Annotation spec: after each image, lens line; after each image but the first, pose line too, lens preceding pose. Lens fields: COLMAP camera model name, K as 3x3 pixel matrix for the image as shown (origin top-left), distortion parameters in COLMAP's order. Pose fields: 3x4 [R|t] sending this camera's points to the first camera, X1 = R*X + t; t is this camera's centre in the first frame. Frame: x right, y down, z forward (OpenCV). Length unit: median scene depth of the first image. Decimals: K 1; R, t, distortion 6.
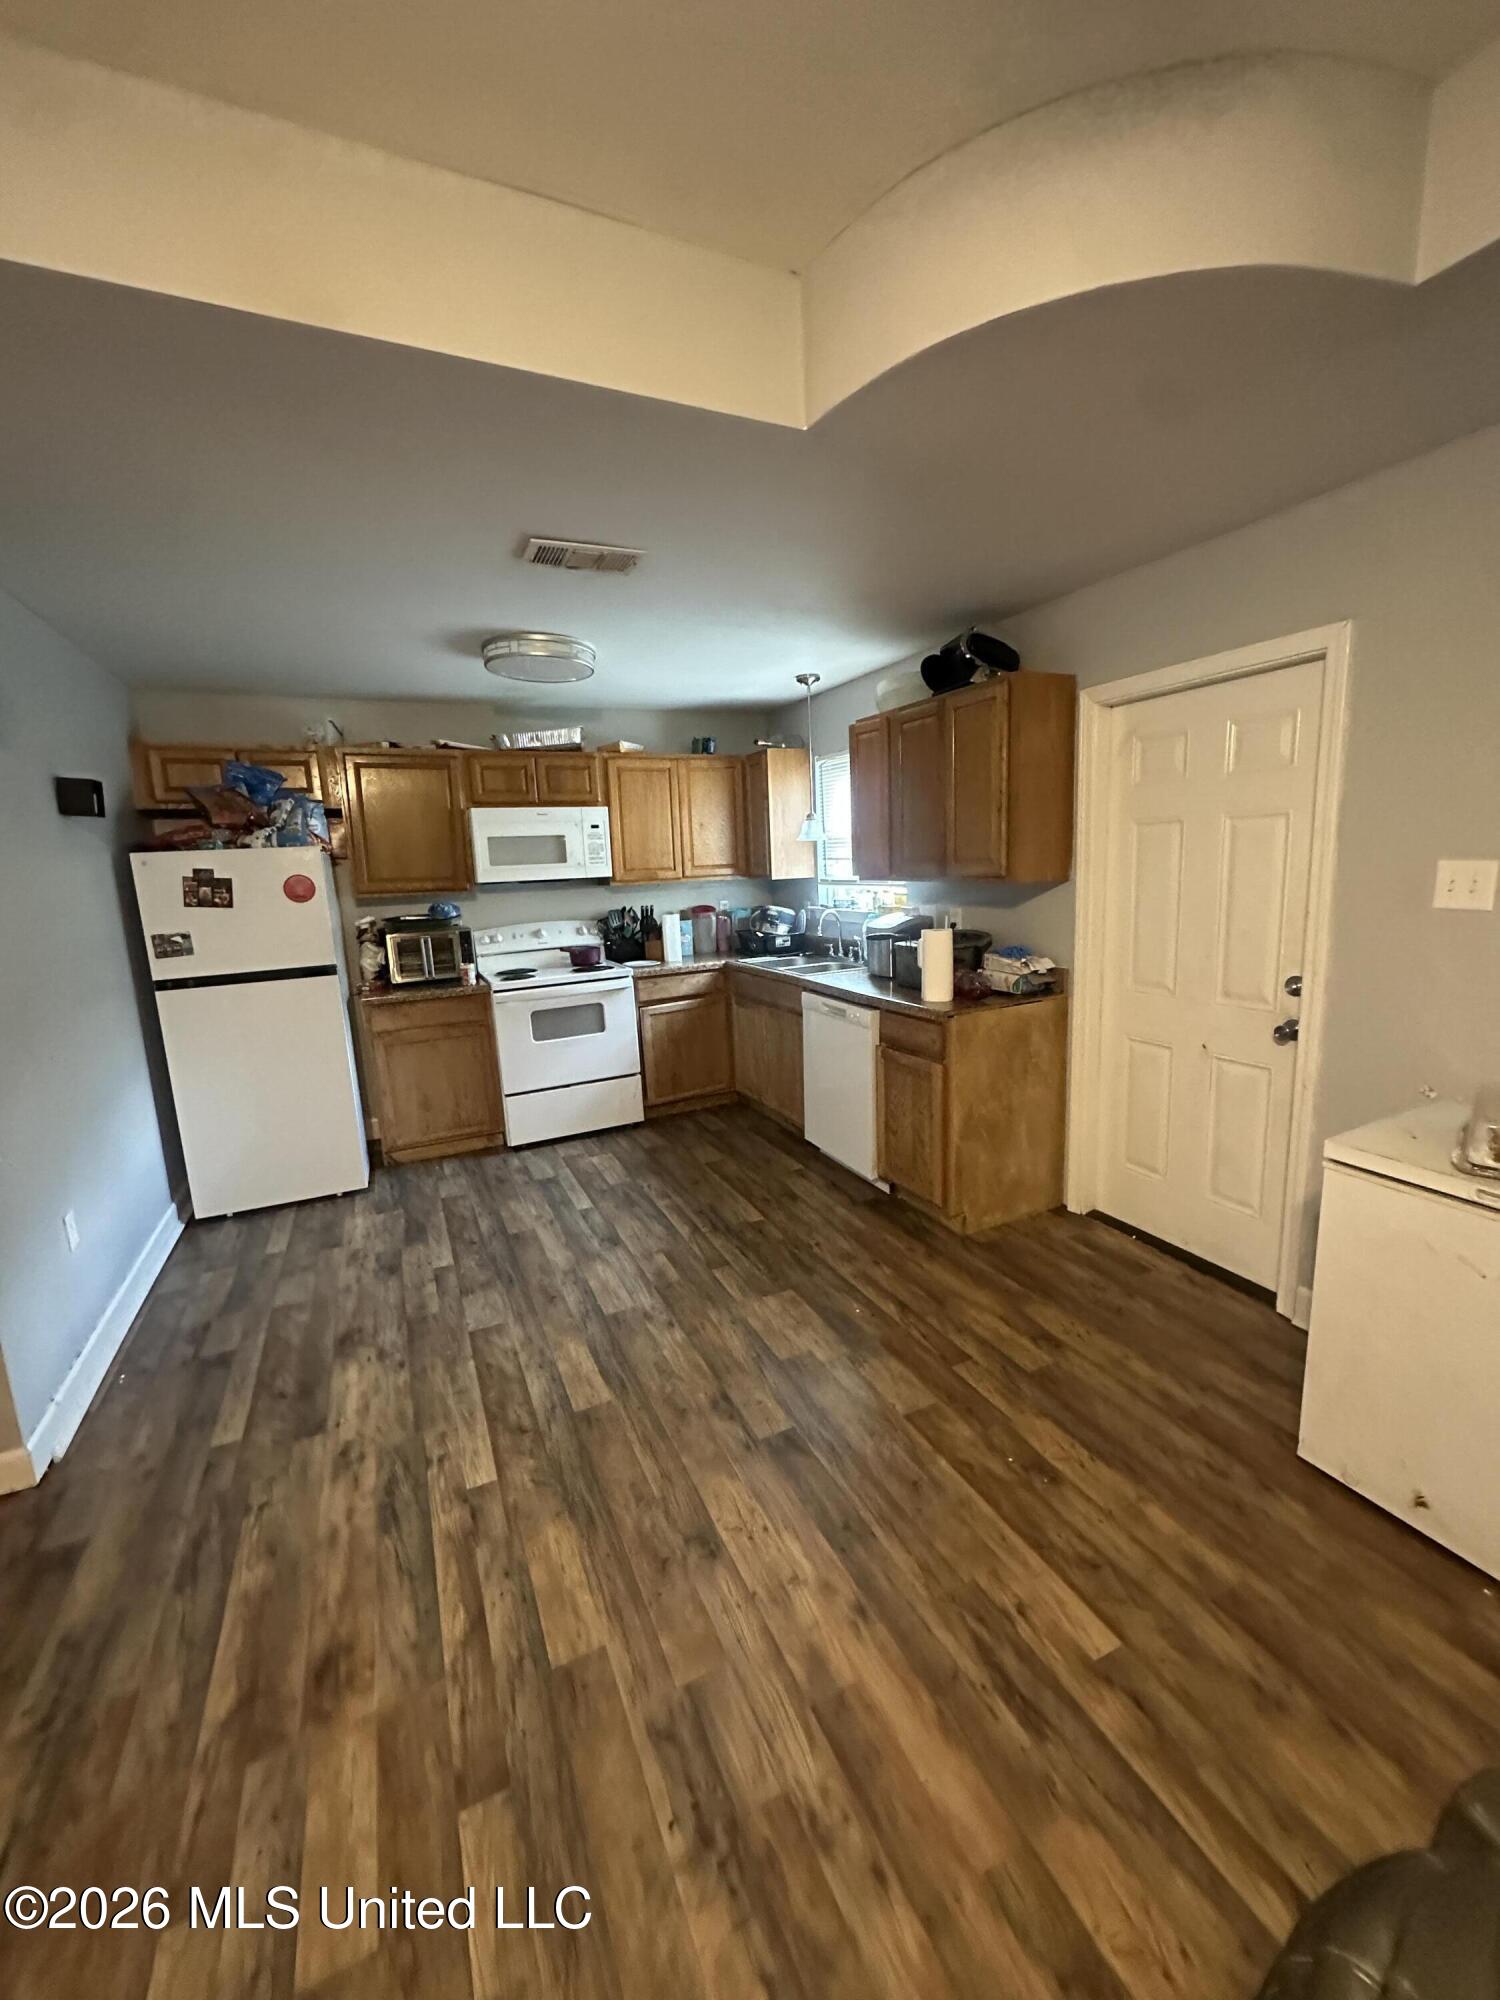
lens RADIAL K [[796.4, 0, 747.0], [0, 796.4, 1000.1], [0, 0, 1]] dist [-0.003066, 0.000046]
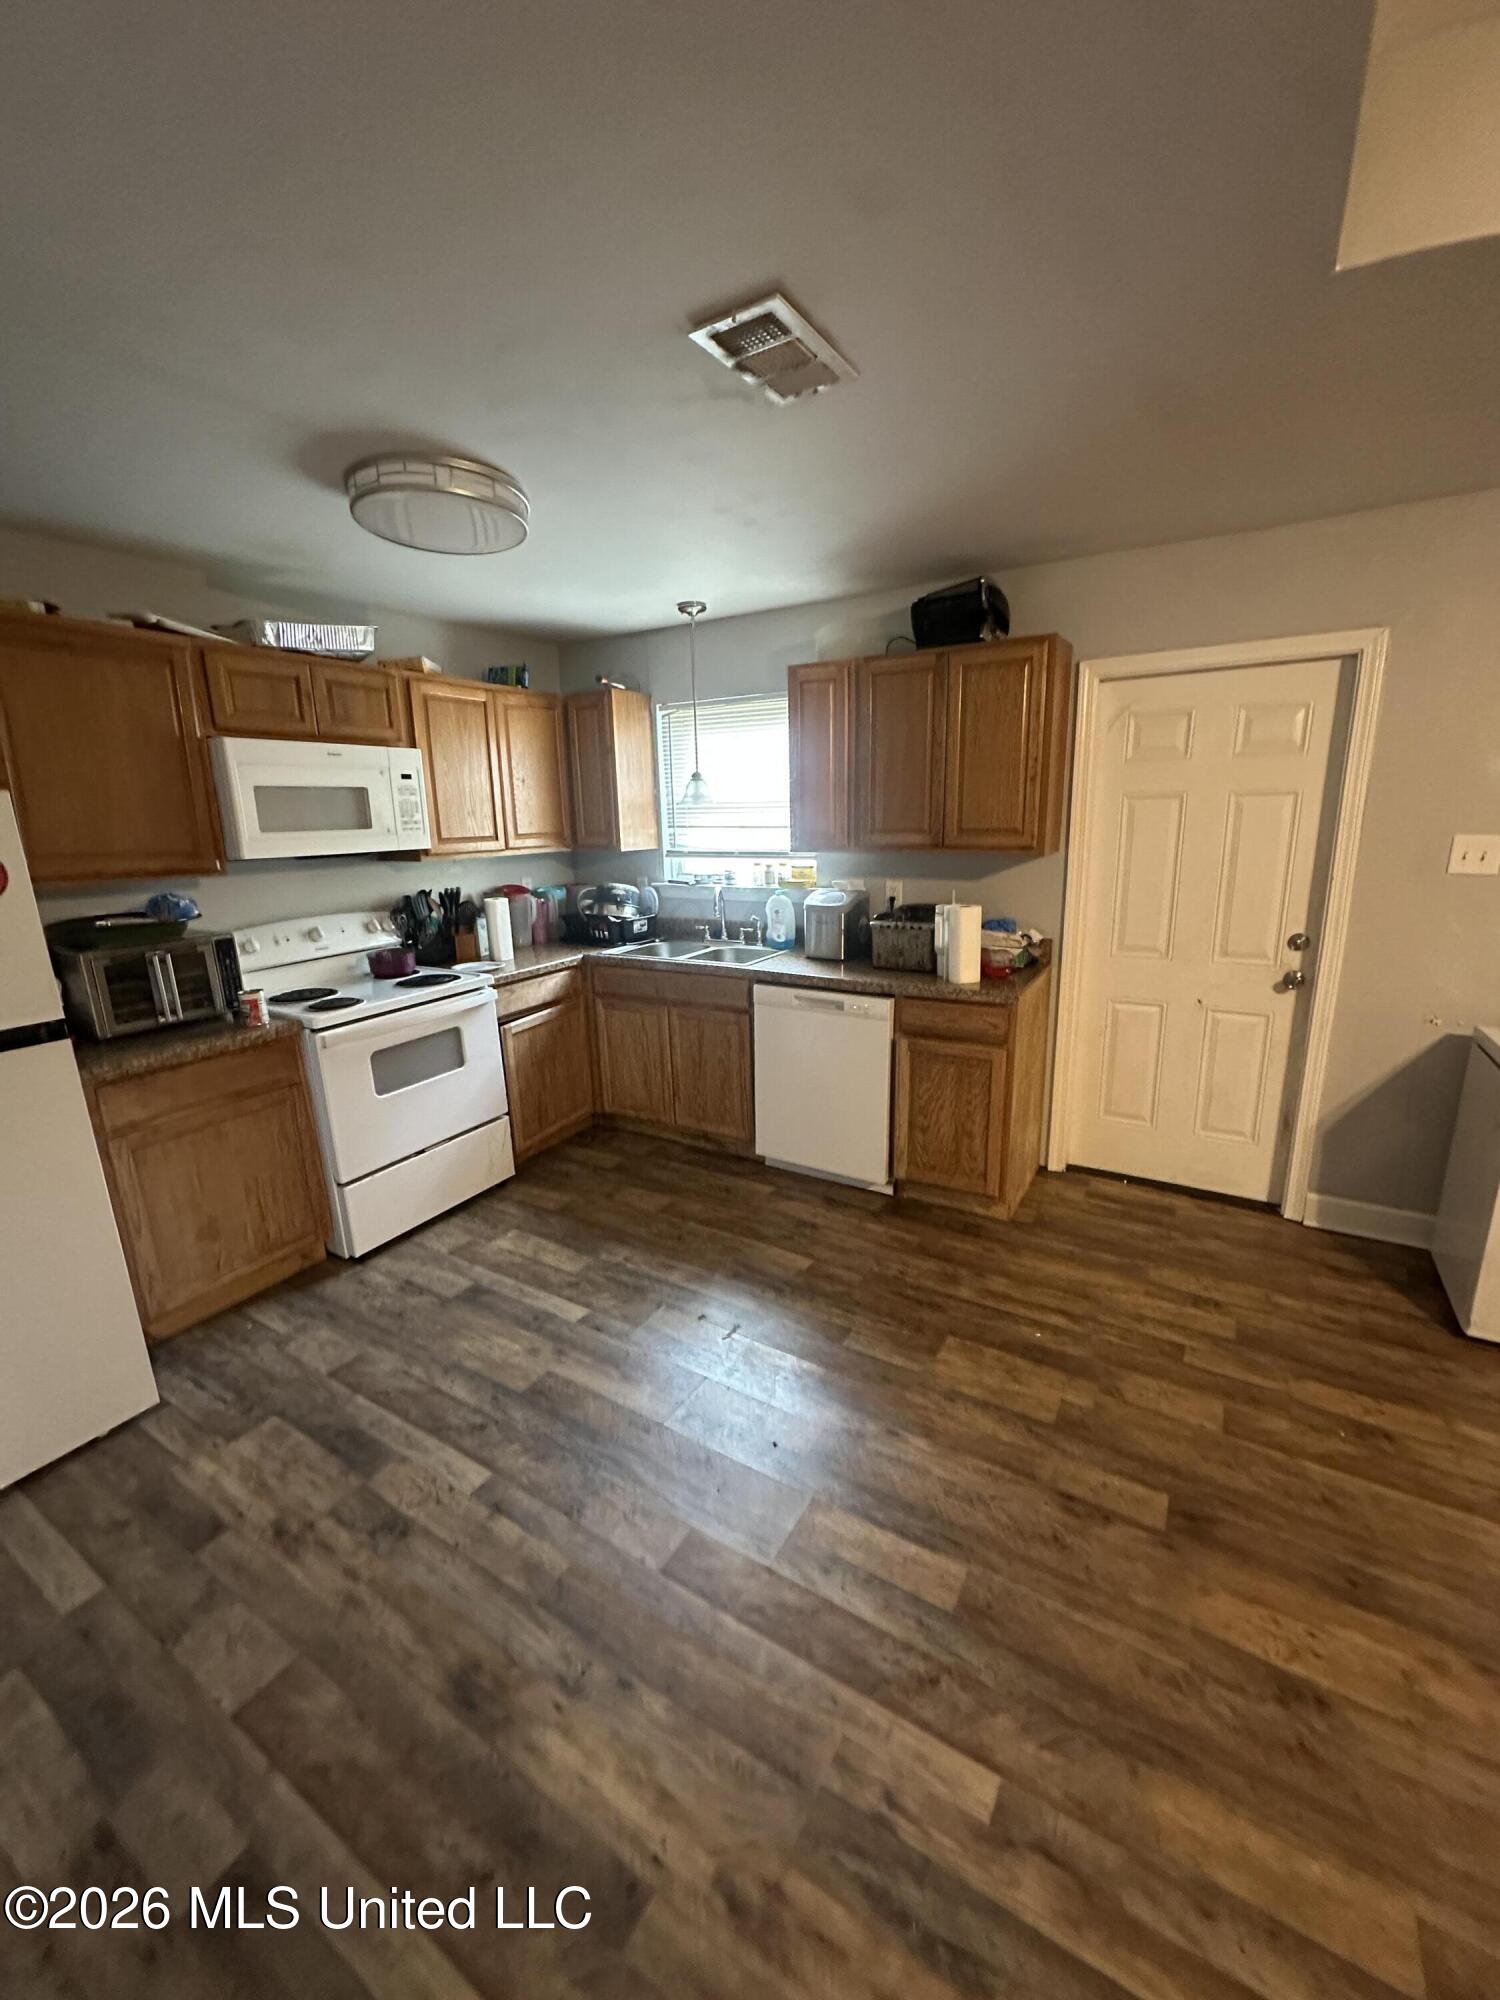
lens RADIAL K [[796.4, 0, 748.6], [0, 796.4, 1002.2], [0, 0, 1]] dist [-0.003066, 0.000046]
pose [[0.833220, -0.108045, 0.542283, -0.448286], [0.086078, 0.994113, 0.065808, -0.054882], [-0.546201, -0.008154, 0.837615, 0.330675]]
